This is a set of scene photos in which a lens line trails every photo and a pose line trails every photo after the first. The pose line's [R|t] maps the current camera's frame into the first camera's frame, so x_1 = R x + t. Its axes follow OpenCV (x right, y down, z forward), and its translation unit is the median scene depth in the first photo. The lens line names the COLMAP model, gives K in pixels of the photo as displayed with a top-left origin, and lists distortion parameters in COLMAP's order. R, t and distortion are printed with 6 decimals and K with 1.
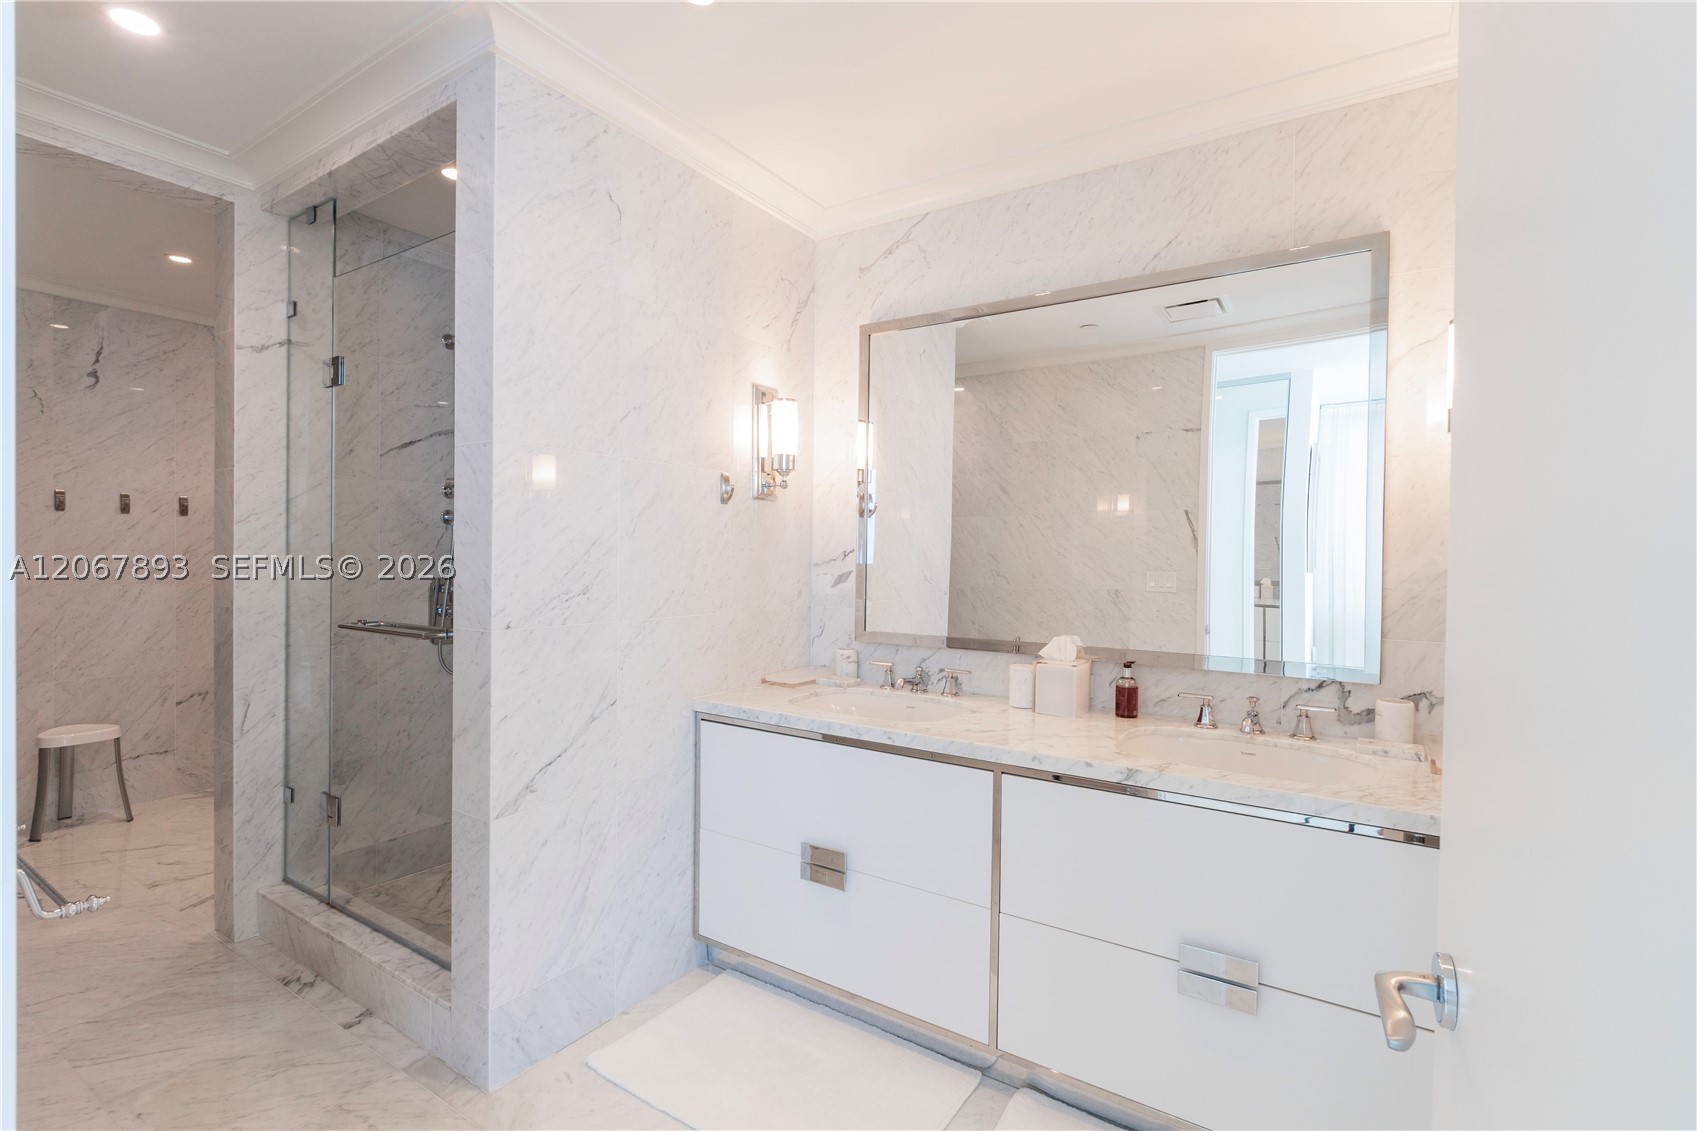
lens RADIAL K [[776.4, 0, 848.9], [0, 776.4, 569.7], [0, 0, 1]] dist [-0.005891, 0.001394]
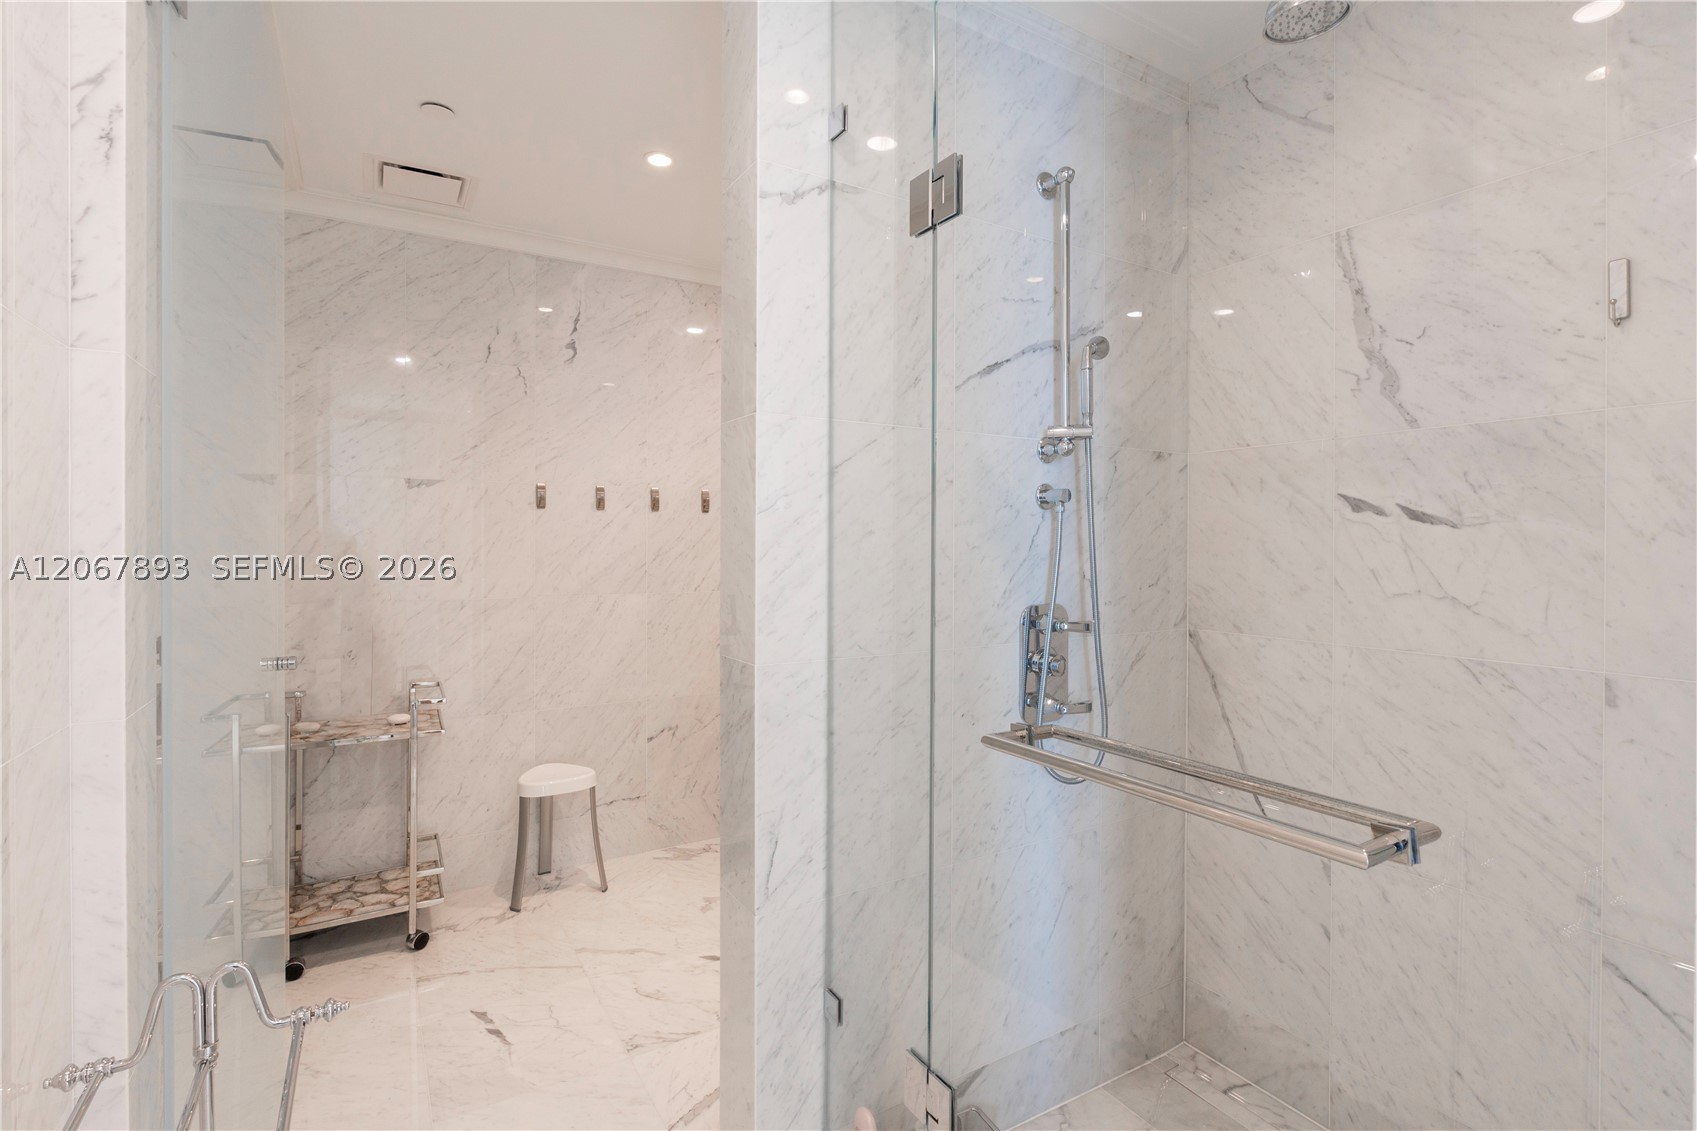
lens RADIAL K [[776.4, 0, 846.8], [0, 776.4, 555.6], [0, 0, 1]] dist [-0.005891, 0.001394]
pose [[0.904291, -0.003411, -0.426904, -0.475202], [0.000154, 0.999971, -0.007664, -0.024191], [0.426918, 0.006865, 0.904264, 0.501370]]
